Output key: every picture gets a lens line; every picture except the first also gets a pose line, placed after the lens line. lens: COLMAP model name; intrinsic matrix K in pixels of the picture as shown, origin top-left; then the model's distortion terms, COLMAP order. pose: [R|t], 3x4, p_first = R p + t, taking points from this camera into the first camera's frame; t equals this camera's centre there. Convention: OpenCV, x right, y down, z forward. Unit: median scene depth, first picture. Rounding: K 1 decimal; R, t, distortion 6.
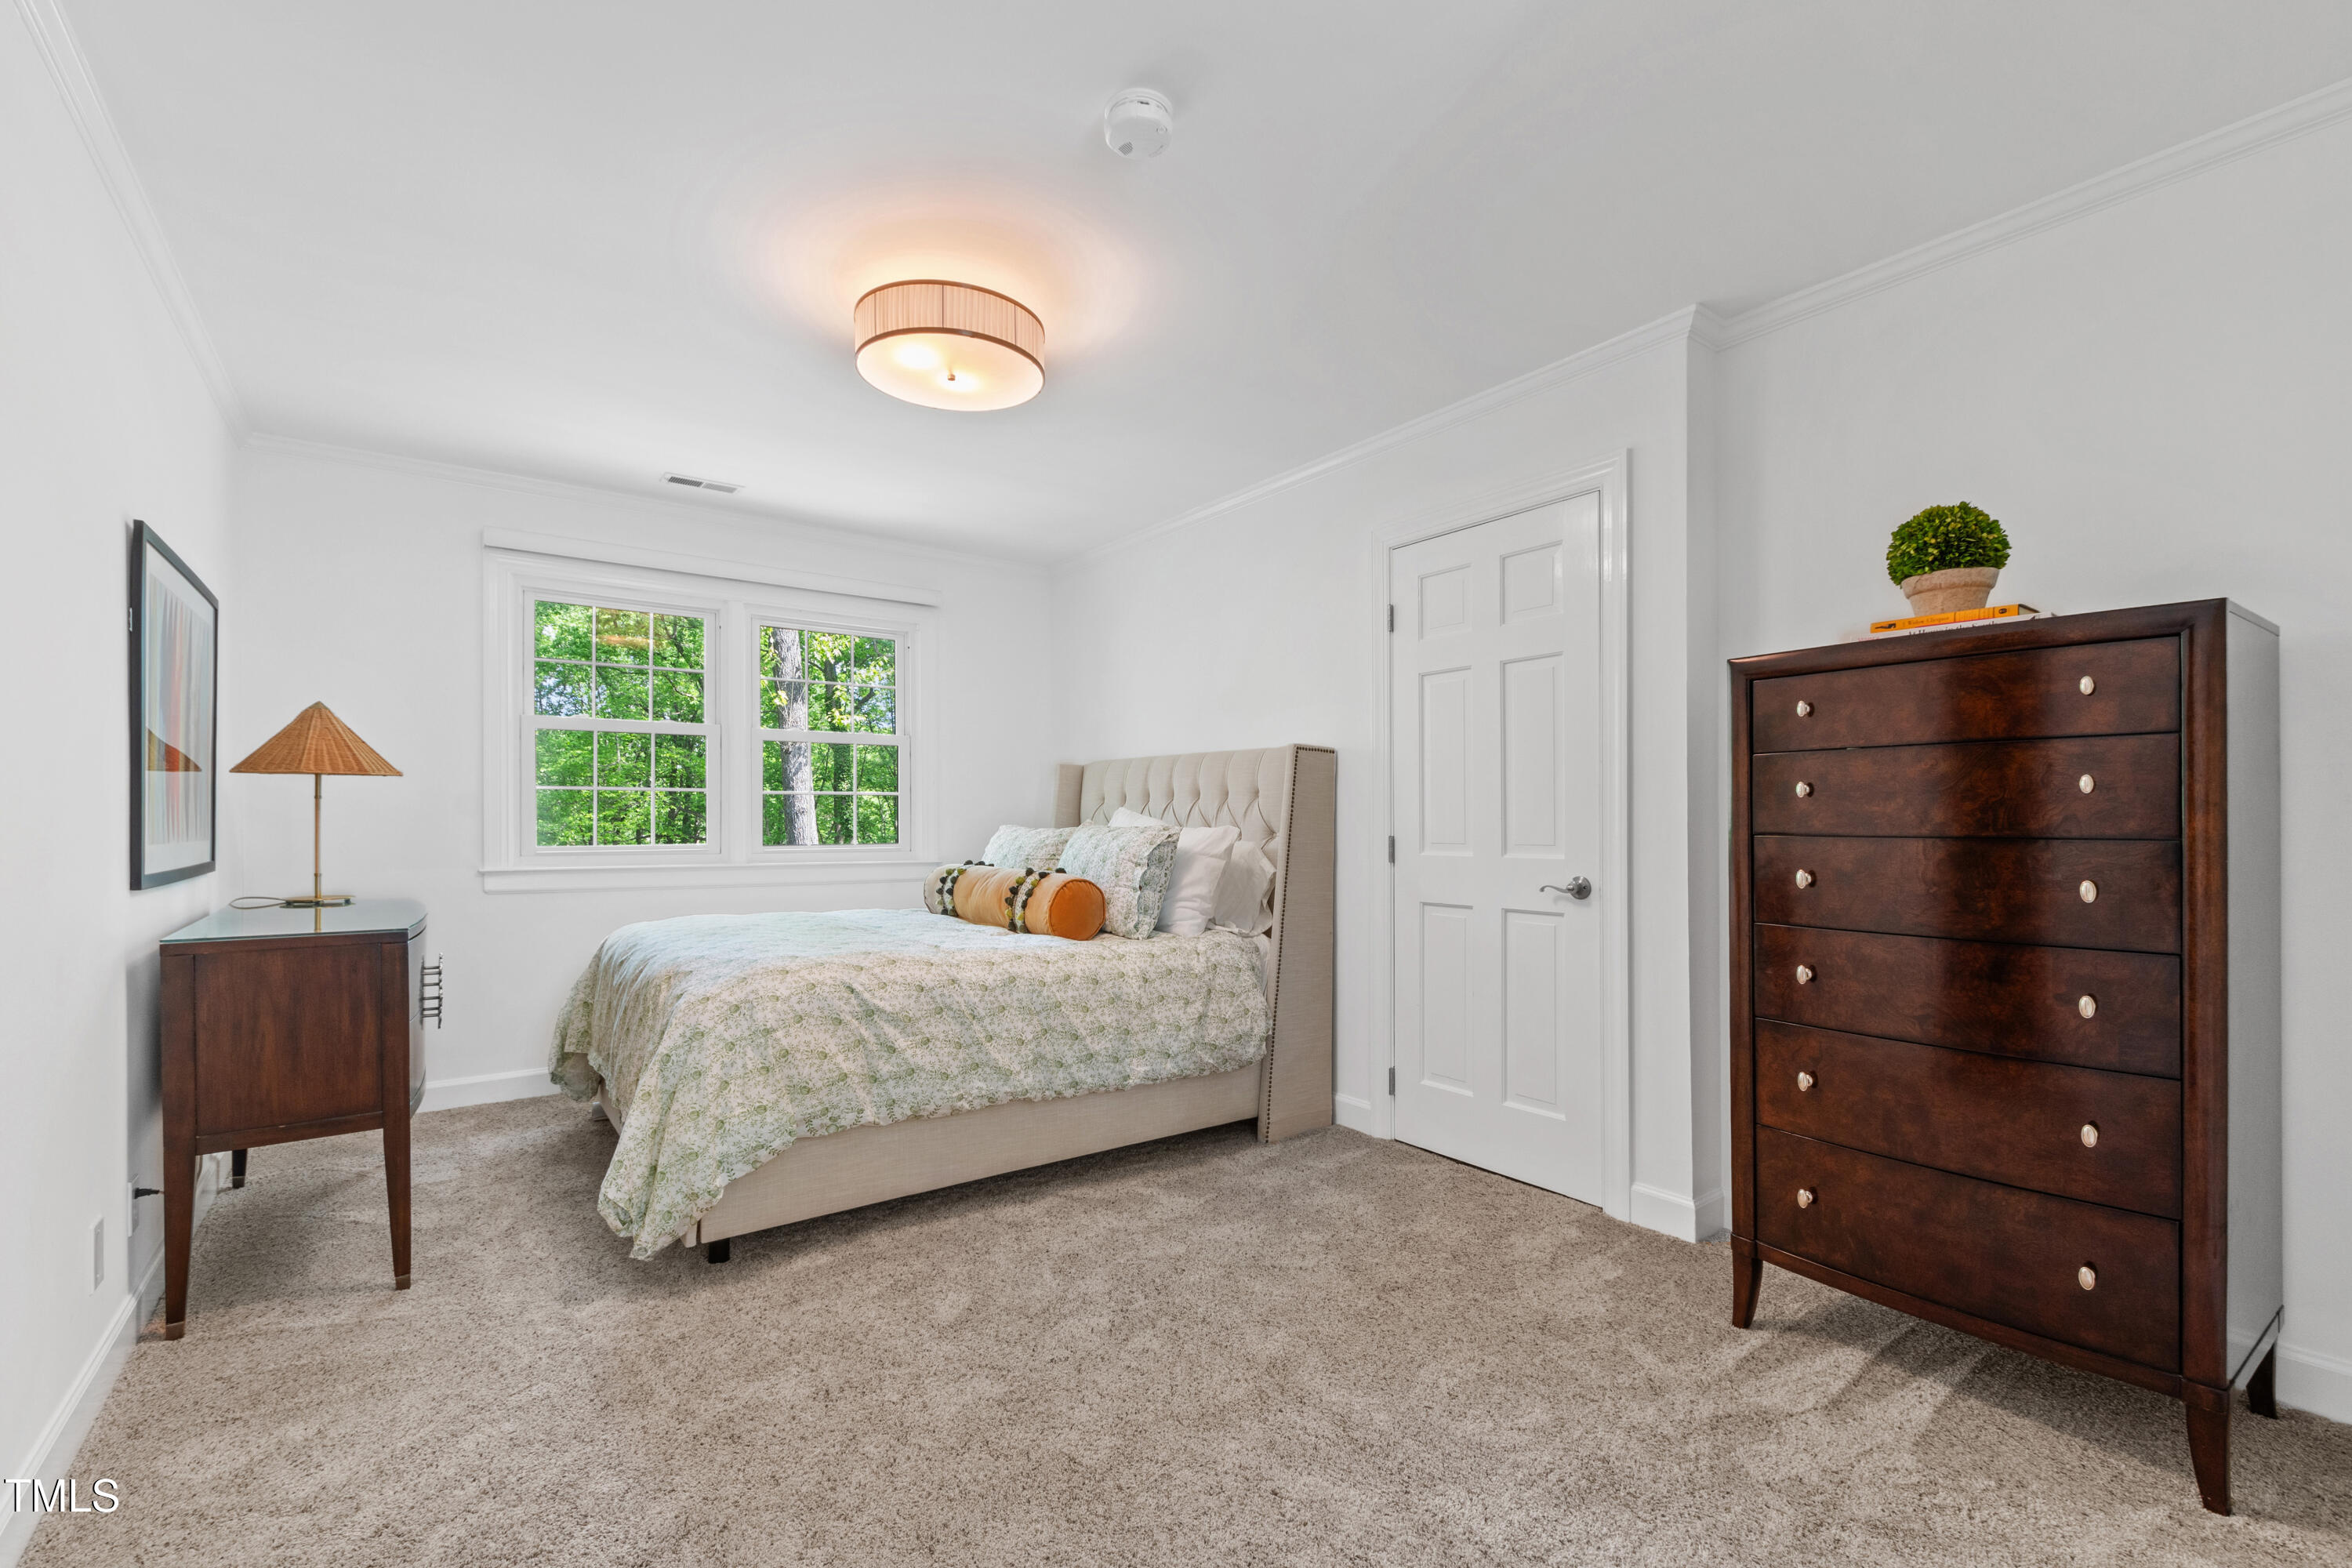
lens RADIAL K [[1019.5, 0, 1177.5], [0, 1019.5, 801.8], [0, 0, 1]] dist [0.001104, -0.004326]
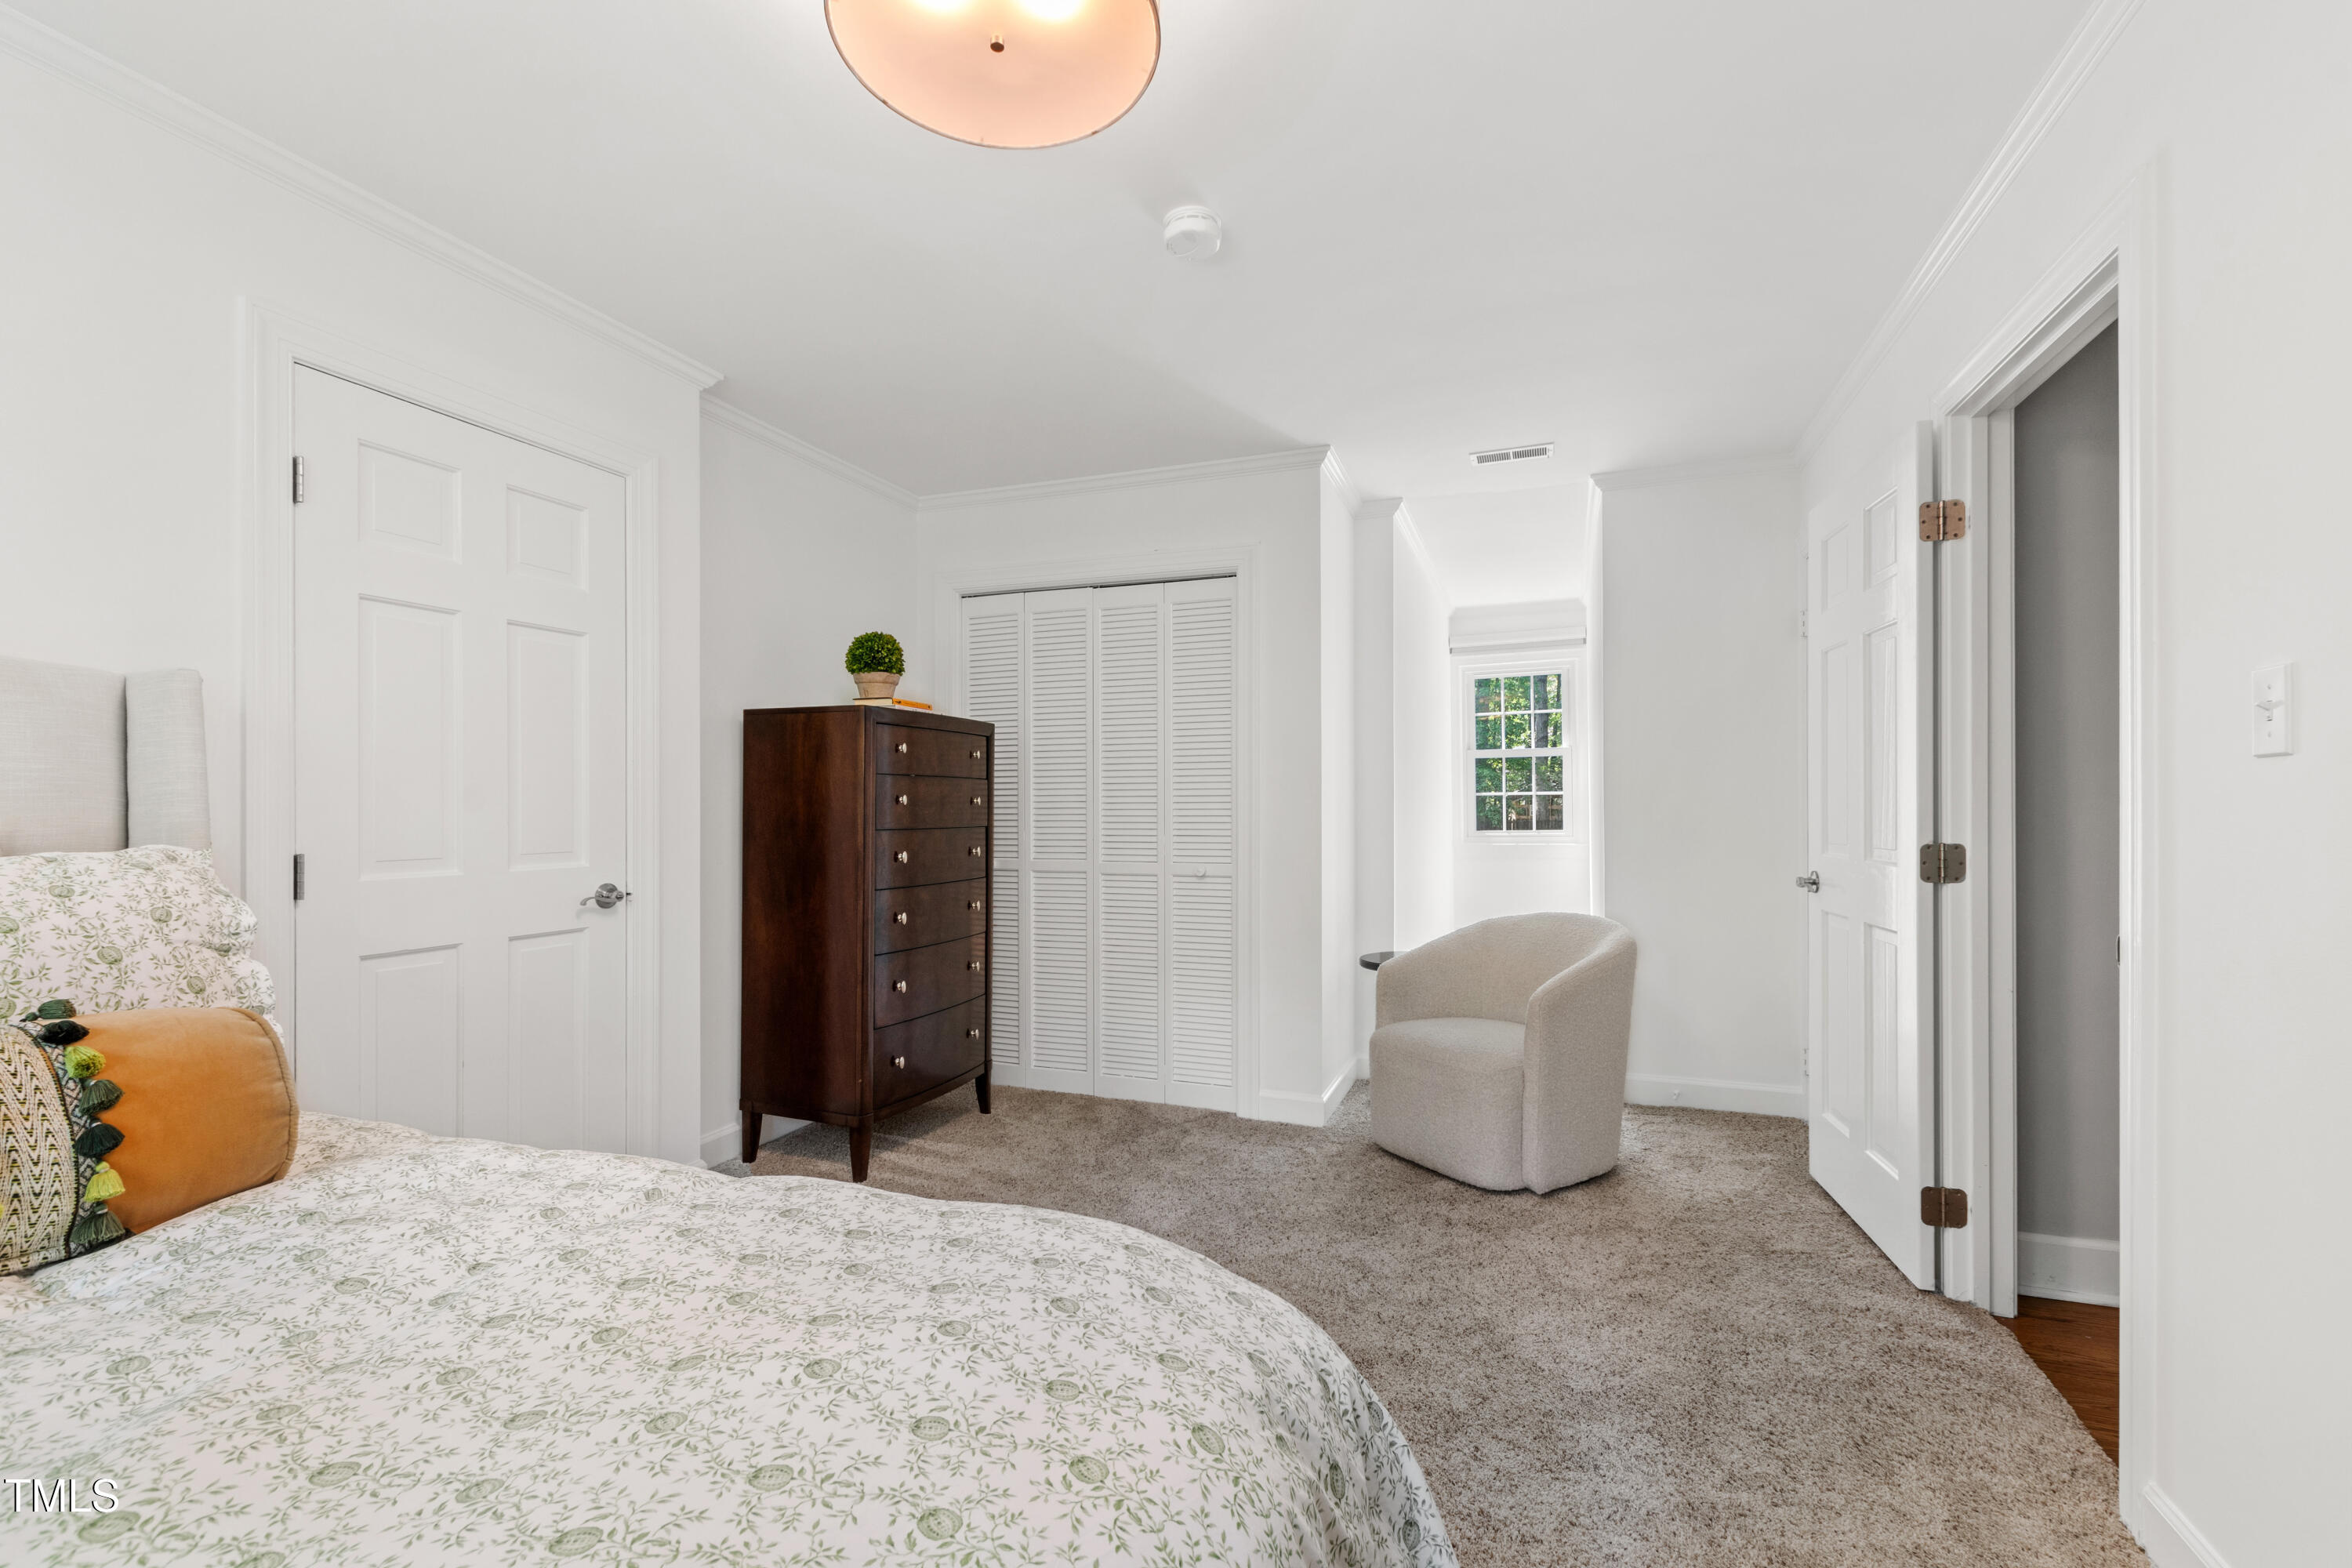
lens RADIAL K [[1019.5, 0, 1179.5], [0, 1019.5, 799.9], [0, 0, 1]] dist [0.001104, -0.004326]
pose [[-0.552773, 0.008864, 0.833285, -0.950568], [-0.004965, 0.999891, -0.013930, 0.012836], [-0.833317, -0.011837, -0.552669, 1.563400]]
